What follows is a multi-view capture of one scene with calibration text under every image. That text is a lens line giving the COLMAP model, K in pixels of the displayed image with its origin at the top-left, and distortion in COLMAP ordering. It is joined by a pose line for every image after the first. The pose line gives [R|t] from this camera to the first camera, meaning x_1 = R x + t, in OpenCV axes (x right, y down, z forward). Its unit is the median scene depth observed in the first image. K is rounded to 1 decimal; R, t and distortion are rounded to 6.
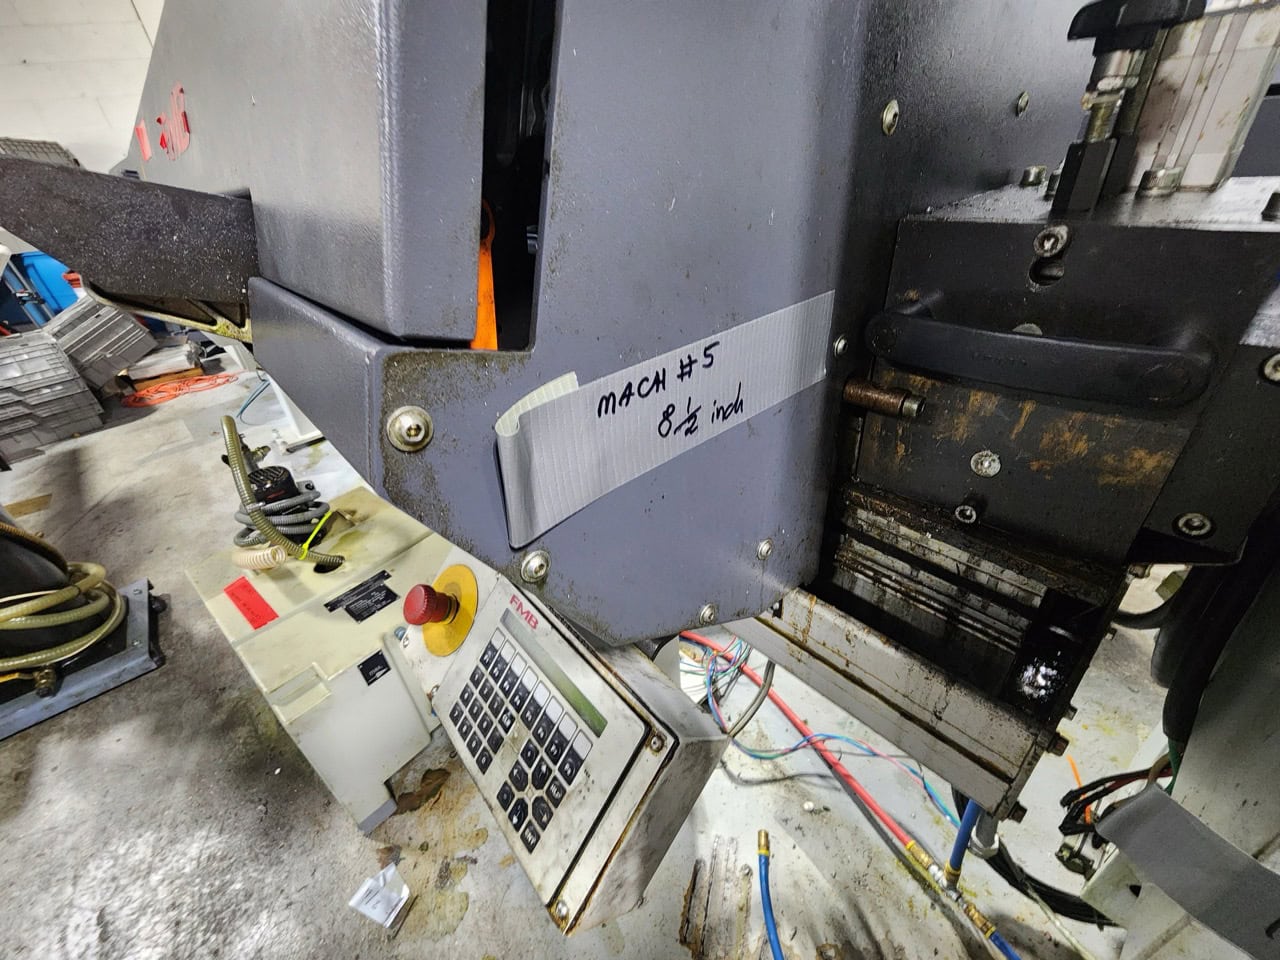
lens RADIAL K [[521.6, 0, 640.0], [0, 521.6, 480.0], [0, 0, 1]] dist [-0.000717, 0.000242]
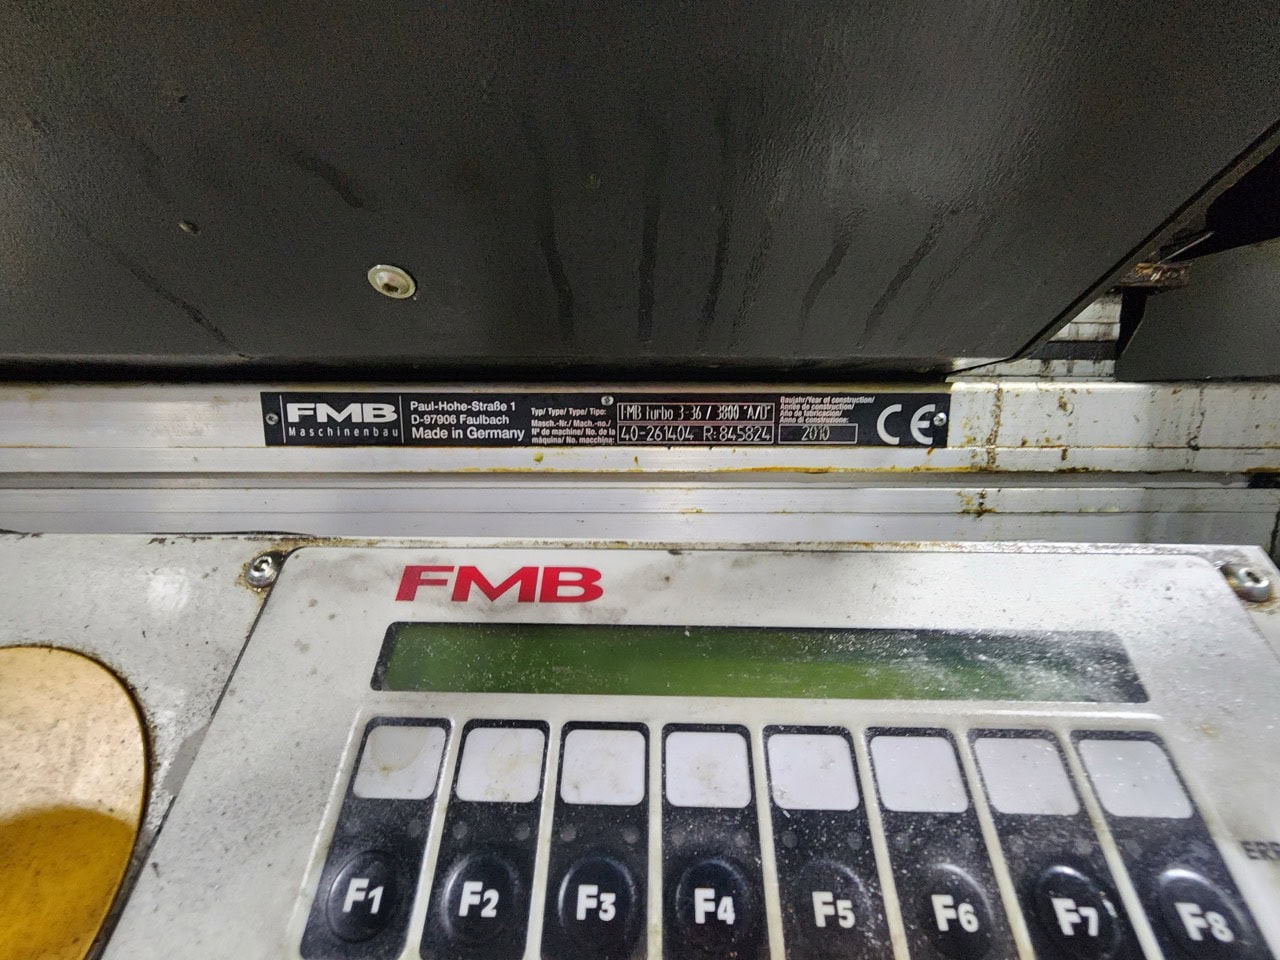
lens RADIAL K [[521.6, 0, 640.0], [0, 521.6, 480.0], [0, 0, 1]] dist [-0.000717, 0.000242]
pose [[0.666502, -0.033843, 0.744735, -0.453438], [0.347903, 0.897640, -0.270565, 0.371256], [-0.659347, 0.439427, 0.610053, 0.956776]]
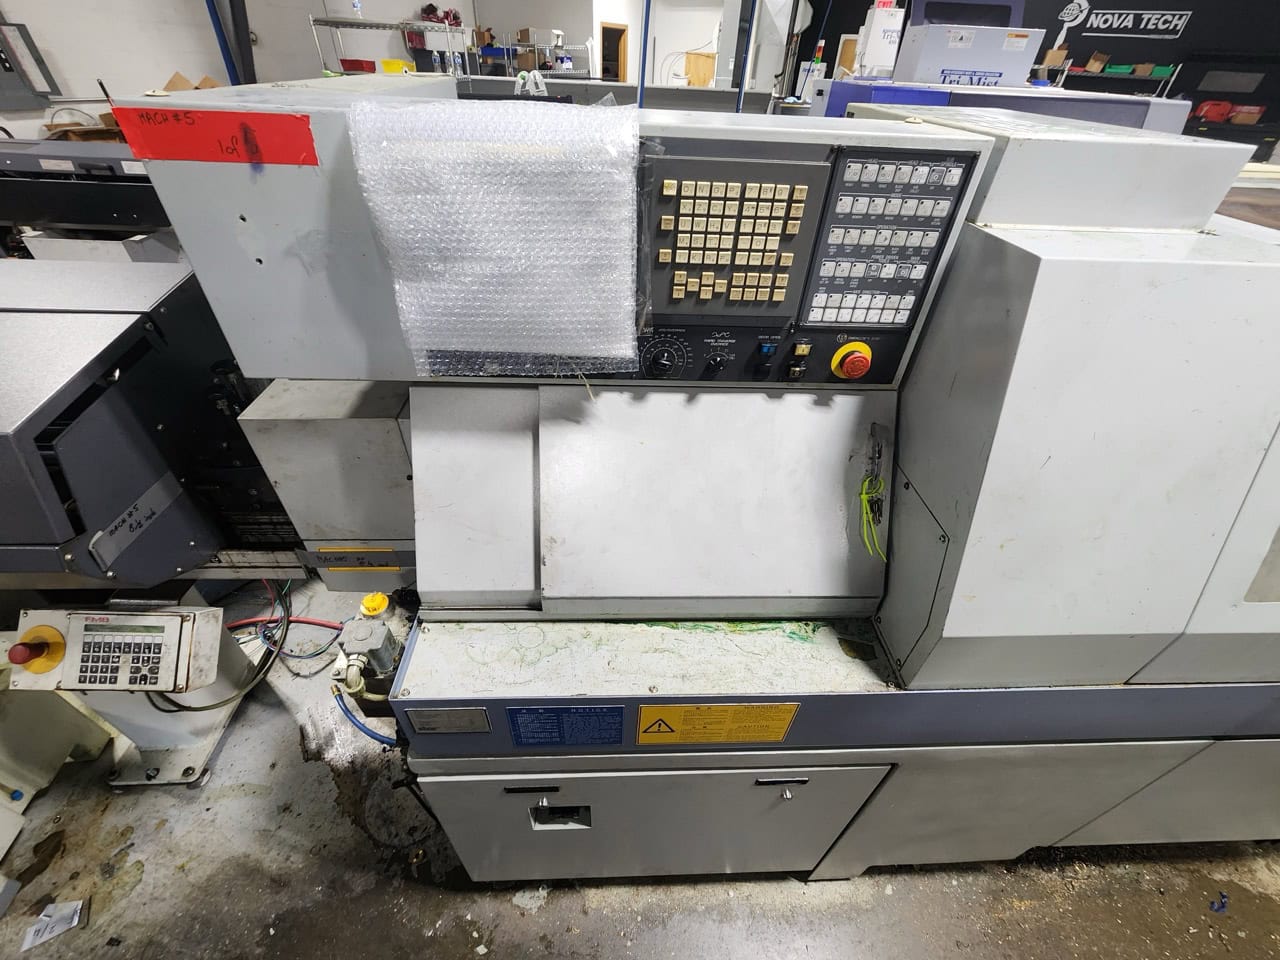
lens RADIAL K [[521.6, 0, 640.0], [0, 521.6, 480.0], [0, 0, 1]] dist [-0.000717, 0.000242]
pose [[0.627690, -0.402882, 0.666101, -0.010328], [0.336398, 0.912024, 0.234626, -0.045422], [-0.702027, 0.076803, 0.707997, -2.835167]]
